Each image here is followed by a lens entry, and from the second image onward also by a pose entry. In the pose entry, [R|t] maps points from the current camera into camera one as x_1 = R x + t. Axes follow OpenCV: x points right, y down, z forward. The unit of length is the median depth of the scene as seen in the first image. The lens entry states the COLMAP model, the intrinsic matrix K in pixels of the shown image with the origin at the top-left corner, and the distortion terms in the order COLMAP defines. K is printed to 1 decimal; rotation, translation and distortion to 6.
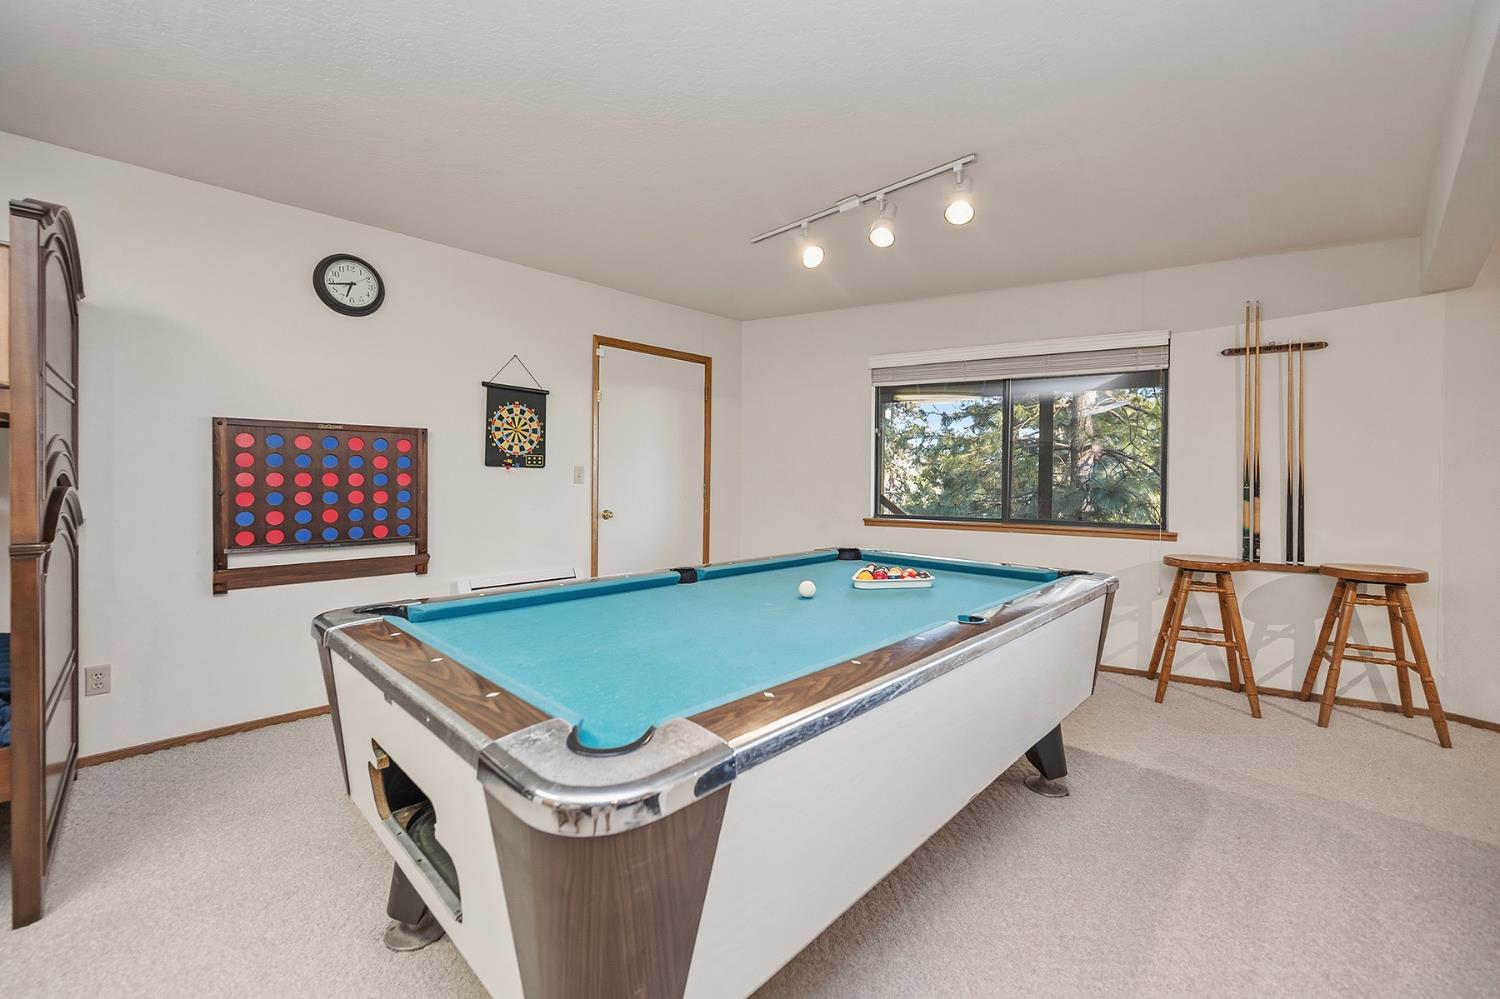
lens RADIAL K [[614.2, 0, 770.4], [0, 614.2, 481.7], [0, 0, 1]] dist [-0.004391, -0.000299]
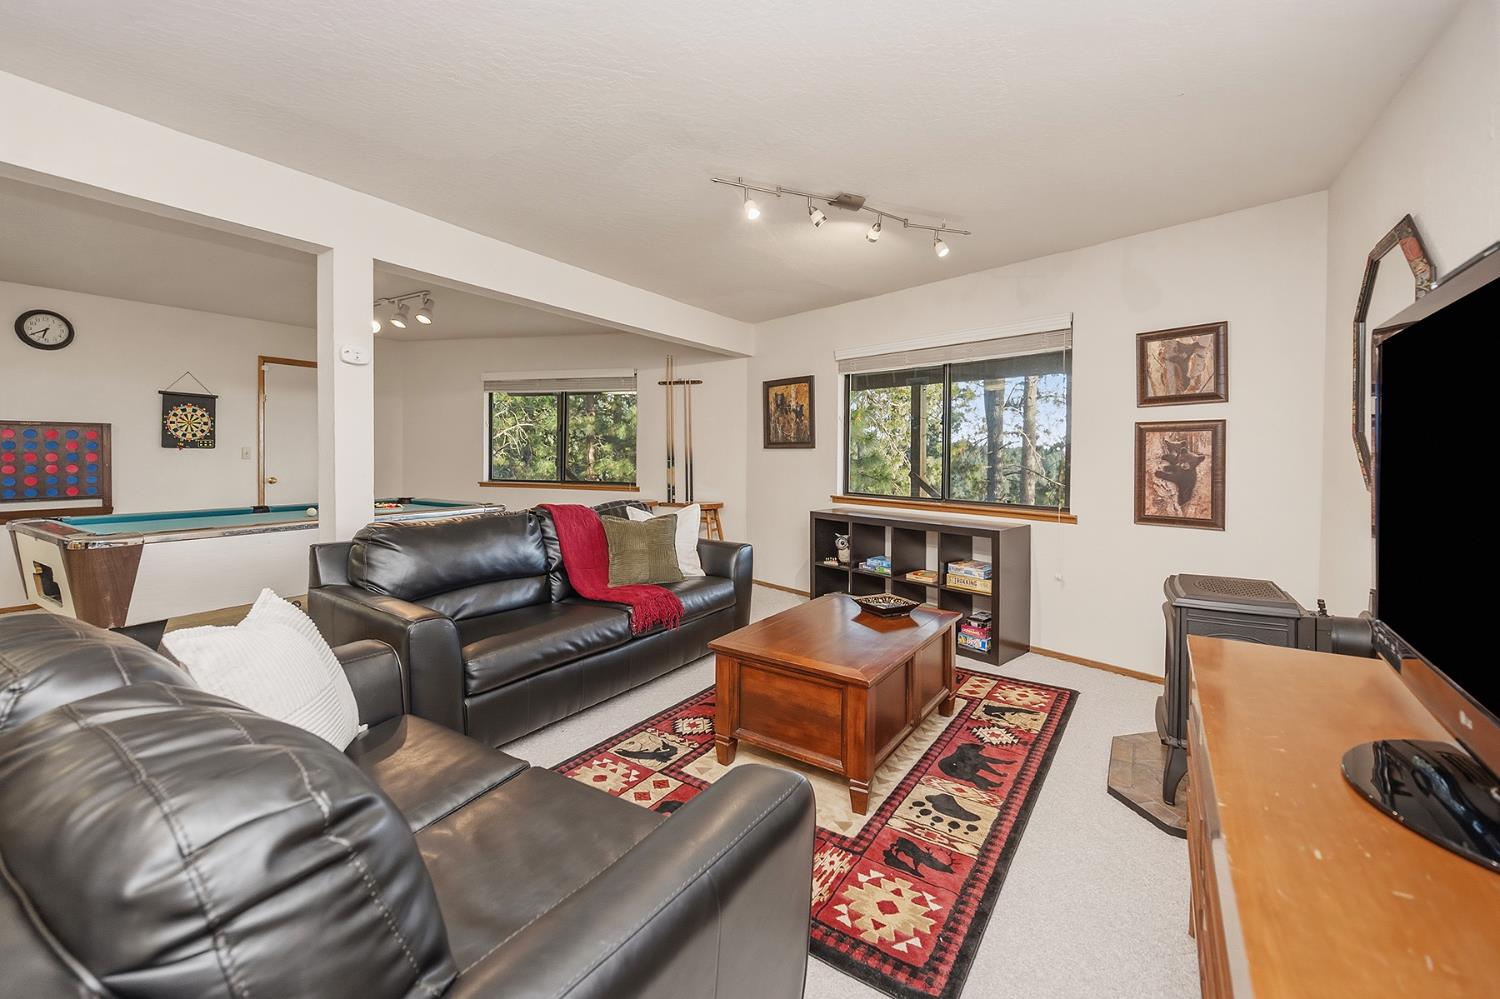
lens RADIAL K [[614.2, 0, 757.4], [0, 614.2, 460.6], [0, 0, 1]] dist [-0.004391, -0.000299]
pose [[0.975793, -0.002932, 0.218675, 0.638250], [0.000883, 0.999955, 0.009465, -0.007037], [-0.218693, -0.009043, 0.975752, -0.784062]]
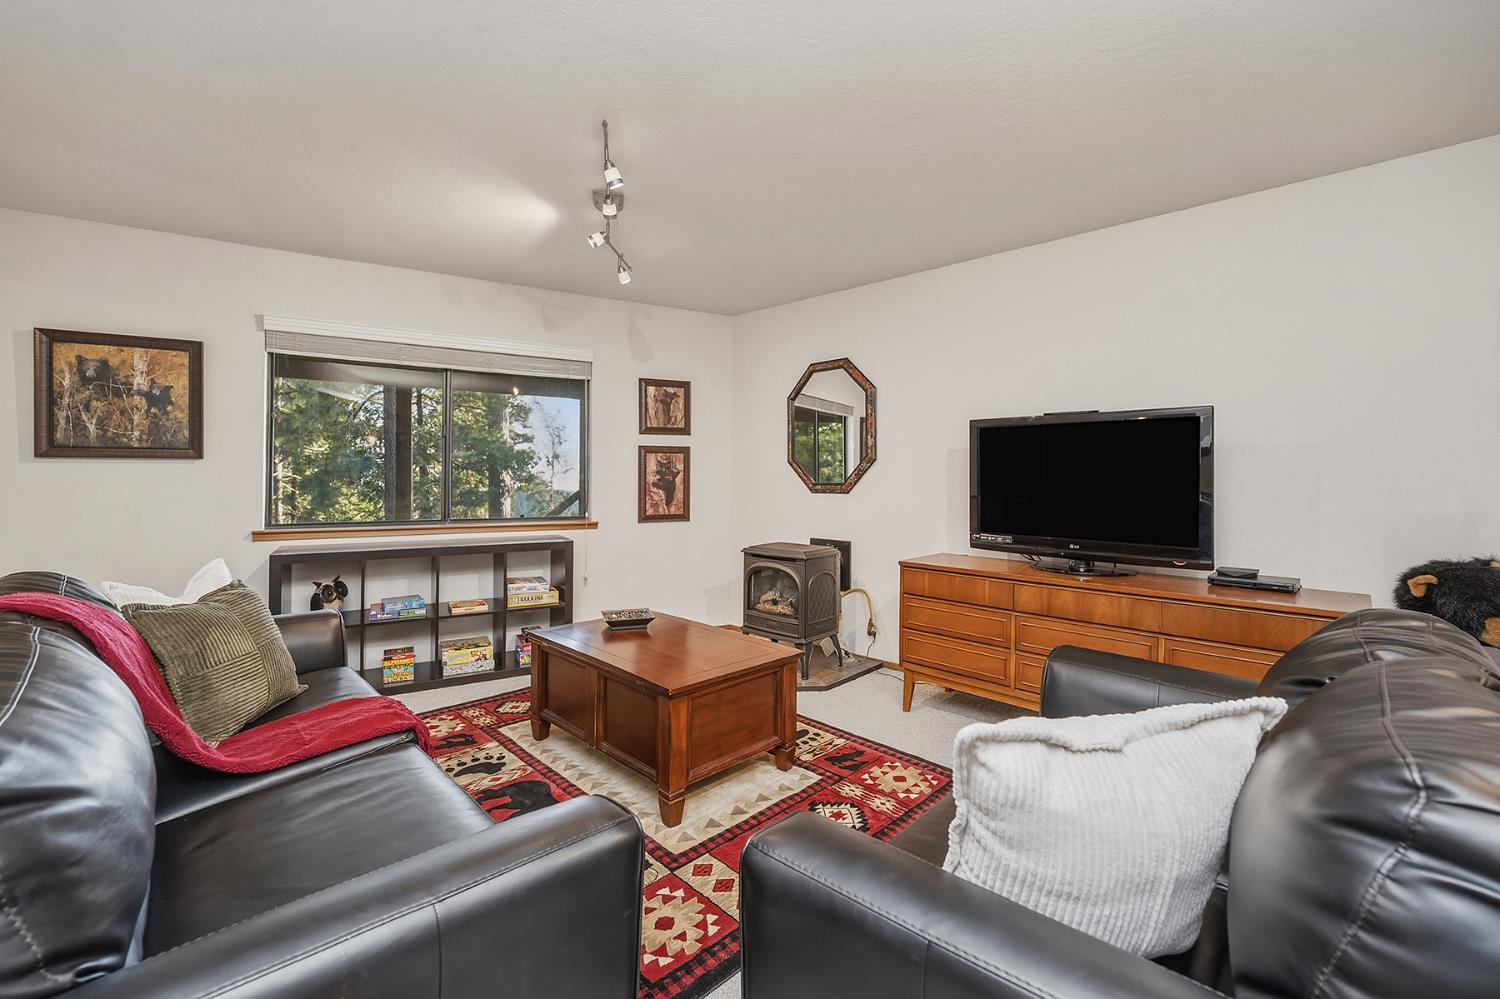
lens RADIAL K [[614.2, 0, 749.6], [0, 614.2, 468.7], [0, 0, 1]] dist [-0.004391, -0.000299]
pose [[-0.019074, 0.008043, 0.999786, 0.148056], [0.001664, 0.999967, -0.008013, 0.001262], [-0.999817, 0.001511, -0.019086, -0.159851]]
